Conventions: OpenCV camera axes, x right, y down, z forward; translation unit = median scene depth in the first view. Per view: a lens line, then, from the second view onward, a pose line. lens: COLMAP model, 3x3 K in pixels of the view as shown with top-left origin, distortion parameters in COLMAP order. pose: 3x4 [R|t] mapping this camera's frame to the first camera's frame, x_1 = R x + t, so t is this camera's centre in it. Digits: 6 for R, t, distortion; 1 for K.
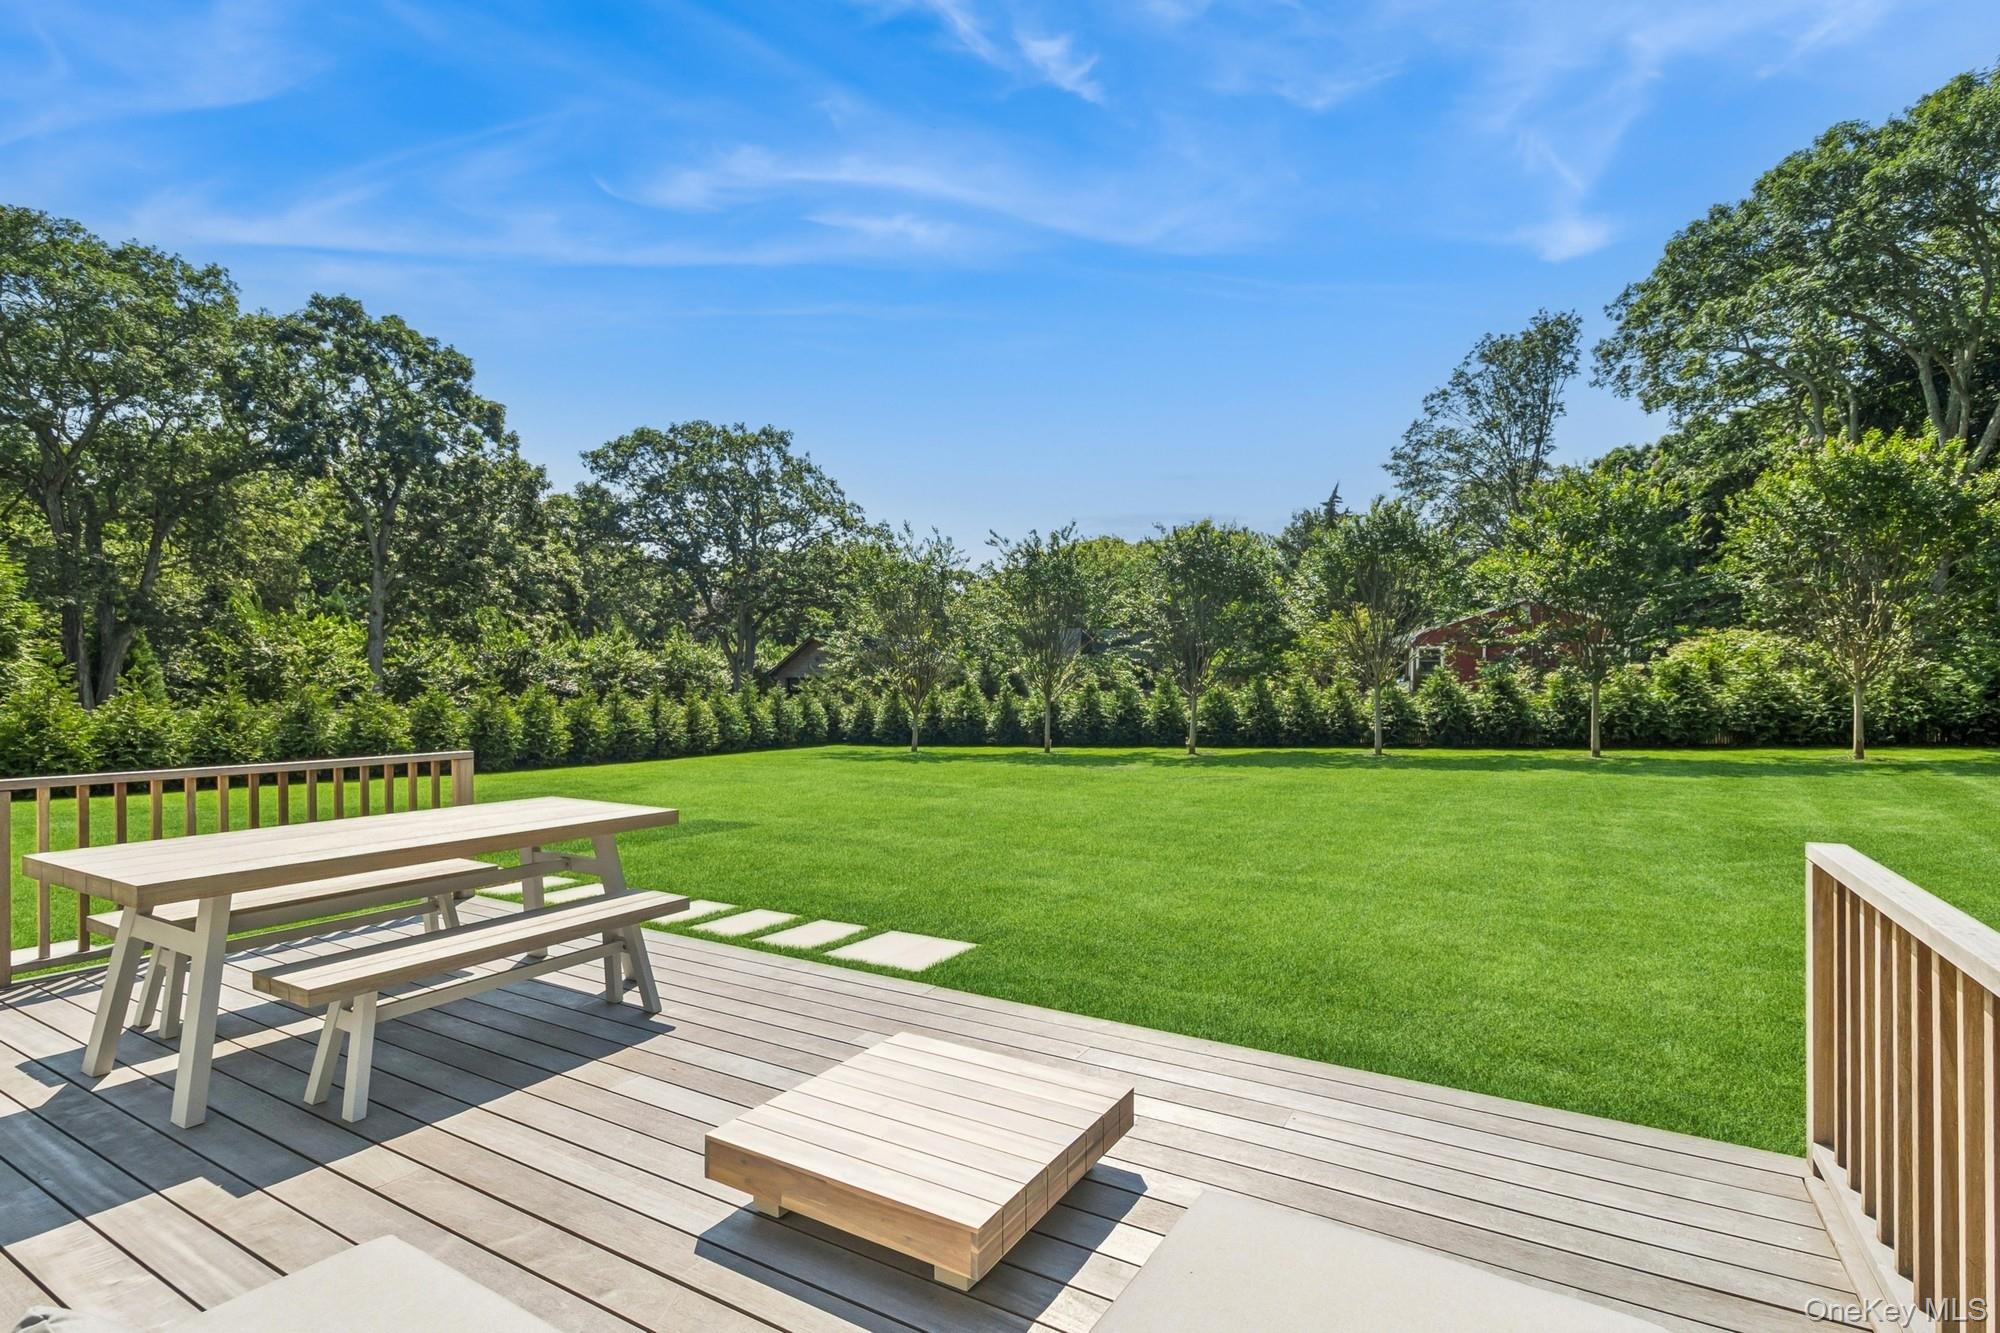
lens RADIAL K [[954.9, 0, 1000.0], [0, 954.9, 666.5], [0, 0, 1]] dist [0.014219, 0.000317]
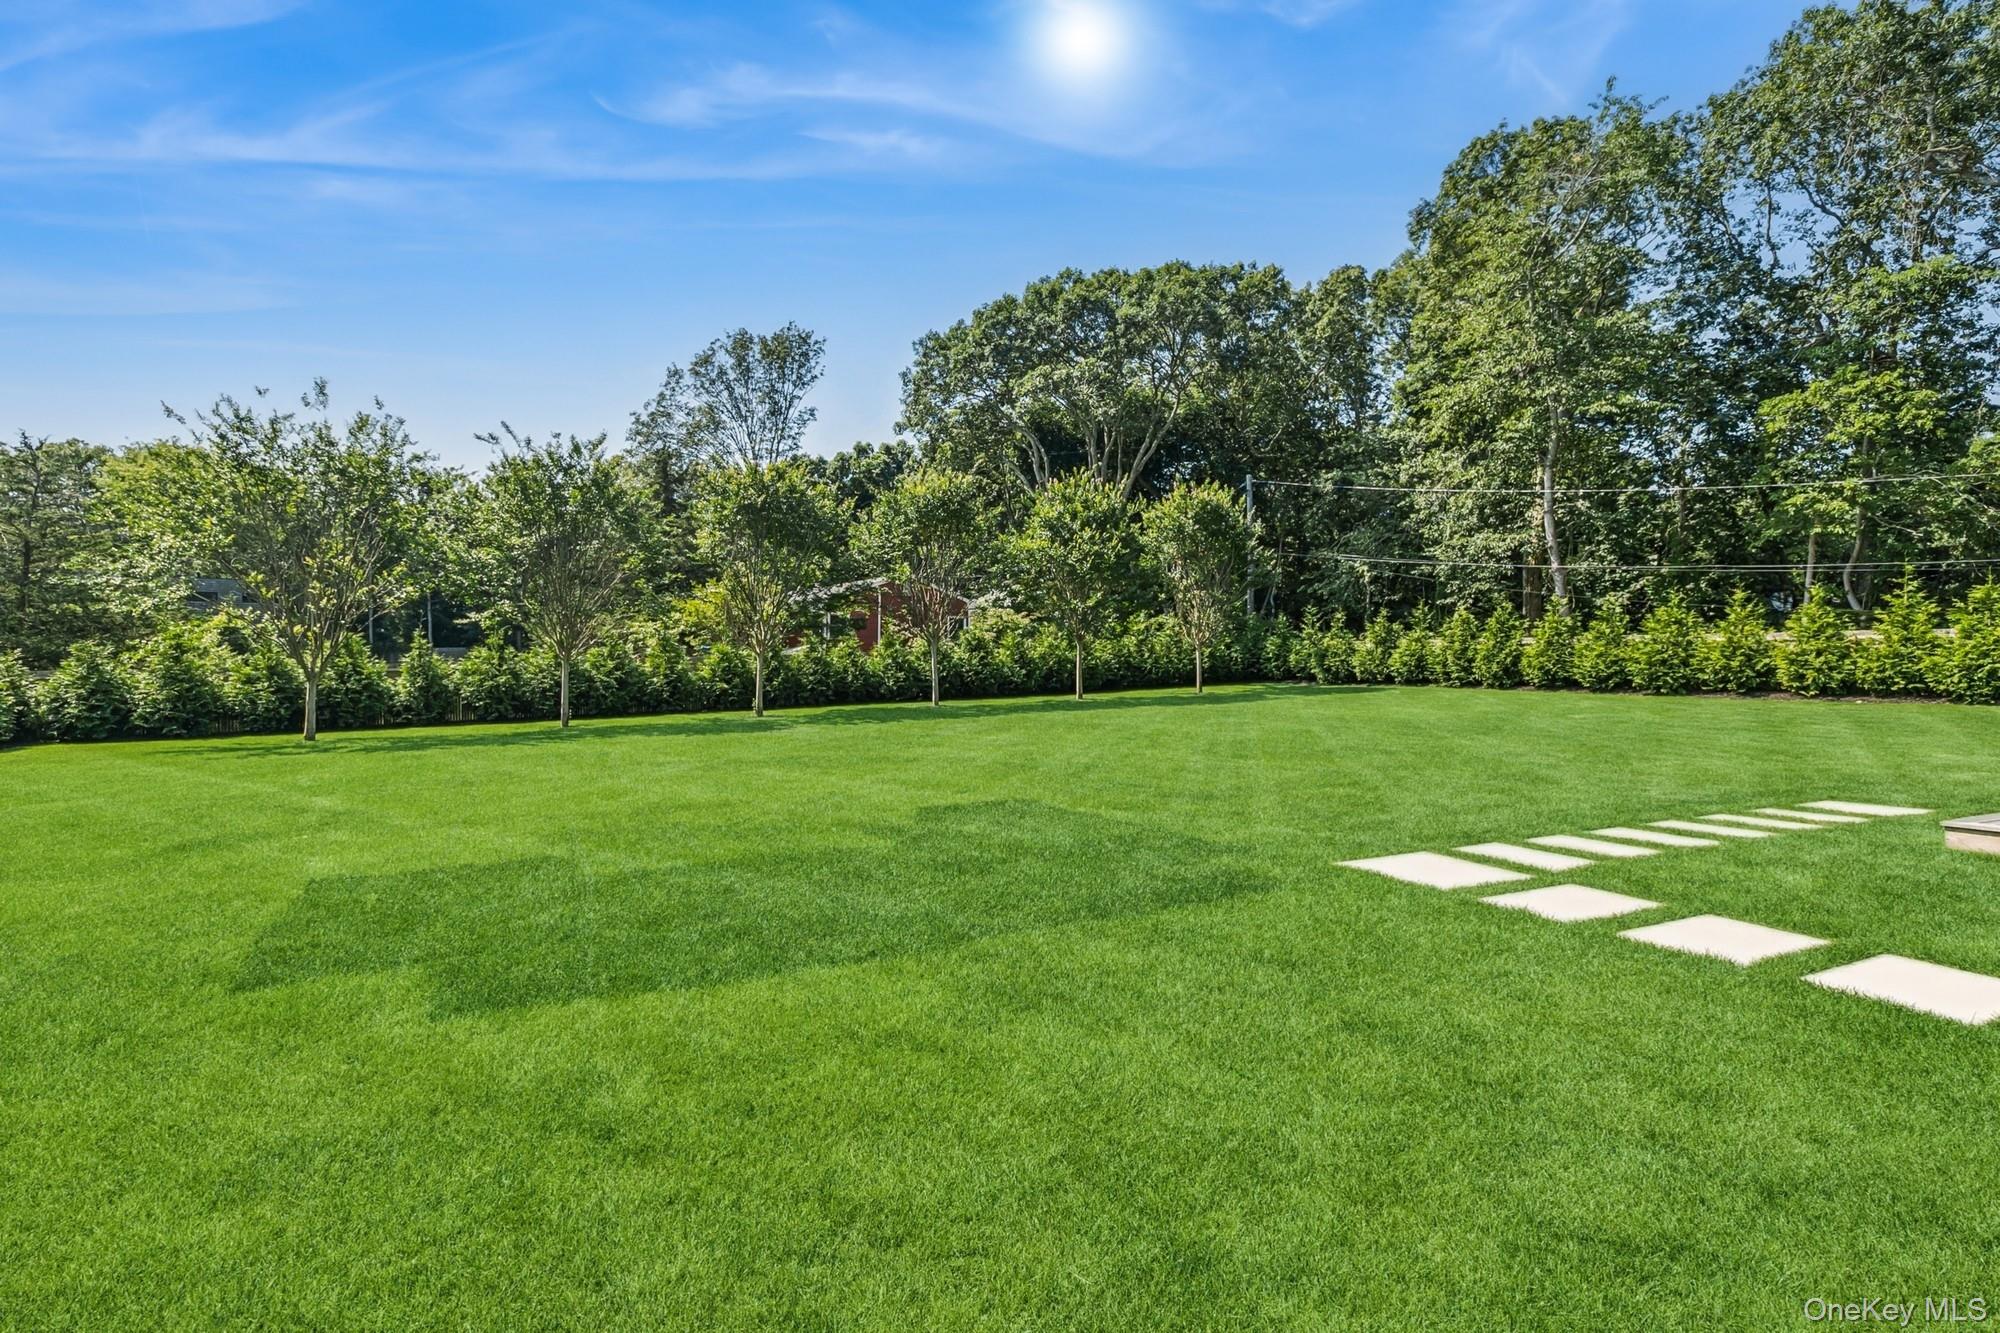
lens RADIAL K [[954.9, 0, 1000.0], [0, 954.9, 666.5], [0, 0, 1]] dist [0.014219, 0.000317]
pose [[0.558232, -0.005854, 0.829664, -0.418147], [-0.015312, 0.999732, 0.017356, 0.021826], [-0.829544, -0.022392, 0.557993, 0.277294]]
